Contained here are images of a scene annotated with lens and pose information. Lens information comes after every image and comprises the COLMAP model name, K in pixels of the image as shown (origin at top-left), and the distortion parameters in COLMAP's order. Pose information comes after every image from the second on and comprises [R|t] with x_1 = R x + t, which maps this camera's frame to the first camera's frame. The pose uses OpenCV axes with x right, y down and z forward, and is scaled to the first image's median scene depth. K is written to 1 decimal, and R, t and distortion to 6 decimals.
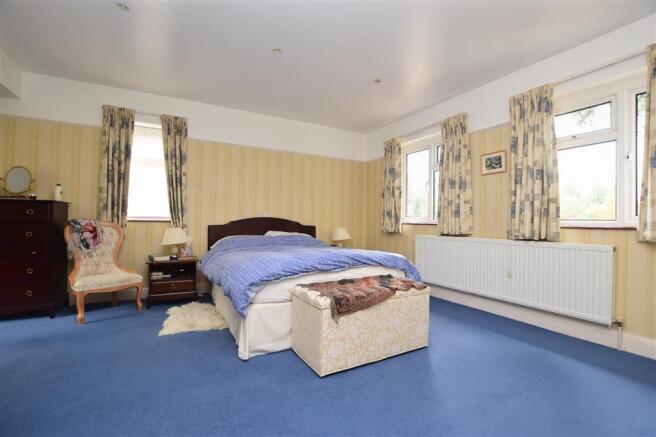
lens RADIAL K [[289.7, 0, 333.2], [0, 289.7, 223.6], [0, 0, 1]] dist [-0.021366, -0.000193]
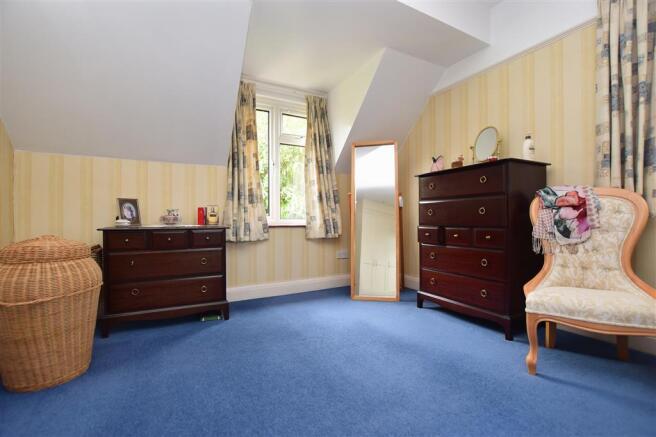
lens RADIAL K [[289.7, 0, 328.6], [0, 289.7, 220.7], [0, 0, 1]] dist [-0.021366, -0.000193]
pose [[-0.011470, 0.003328, -0.999929, -0.281141], [0.011480, 0.999929, 0.003197, 0.046069], [0.999868, -0.011443, -0.011507, 0.510120]]
